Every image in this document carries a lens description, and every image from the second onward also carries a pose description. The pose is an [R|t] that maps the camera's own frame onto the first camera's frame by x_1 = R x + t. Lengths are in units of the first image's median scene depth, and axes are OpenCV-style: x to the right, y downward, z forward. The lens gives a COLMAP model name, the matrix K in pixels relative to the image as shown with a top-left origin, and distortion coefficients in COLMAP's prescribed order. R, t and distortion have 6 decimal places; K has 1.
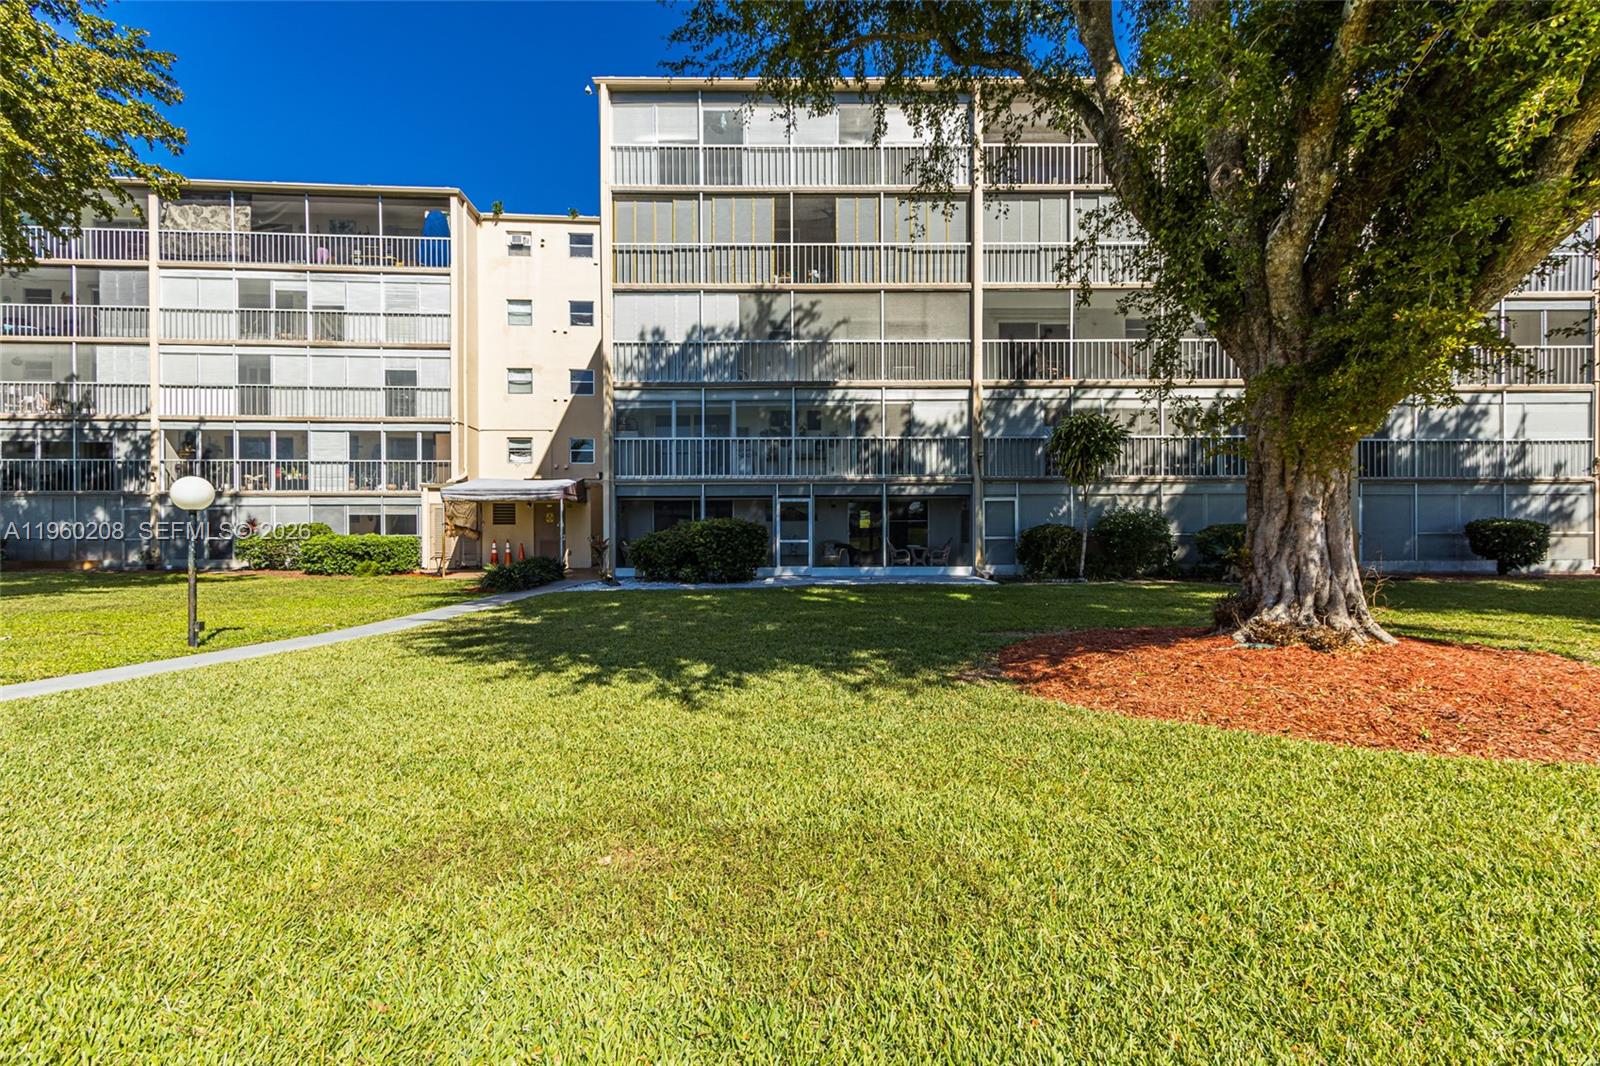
lens RADIAL K [[733.2, 0, 800.0], [0, 733.2, 533.0], [0, 0, 1]] dist [0.001687, -0.000502]
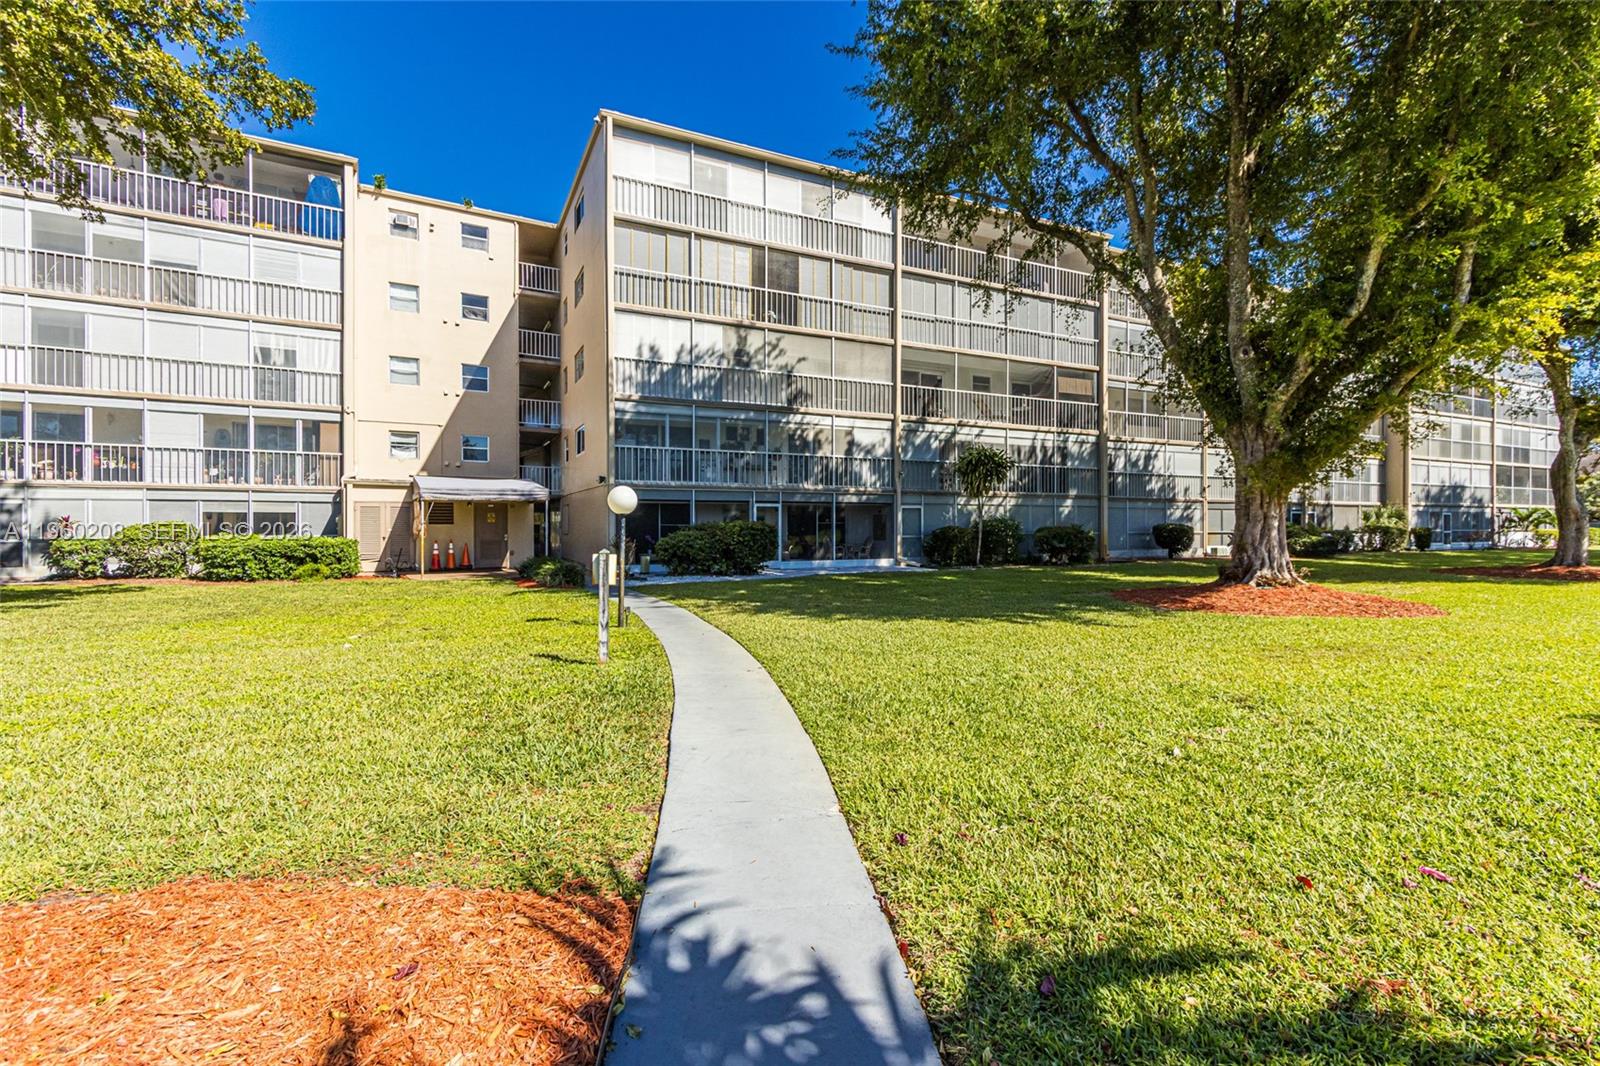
lens RADIAL K [[733.2, 0, 800.0], [0, 733.2, 533.0], [0, 0, 1]] dist [0.001687, -0.000502]
pose [[0.898334, -0.001456, 0.439310, -0.477353], [0.001052, 0.999999, 0.001164, -0.000807], [-0.439311, -0.000583, 0.898335, -0.090008]]
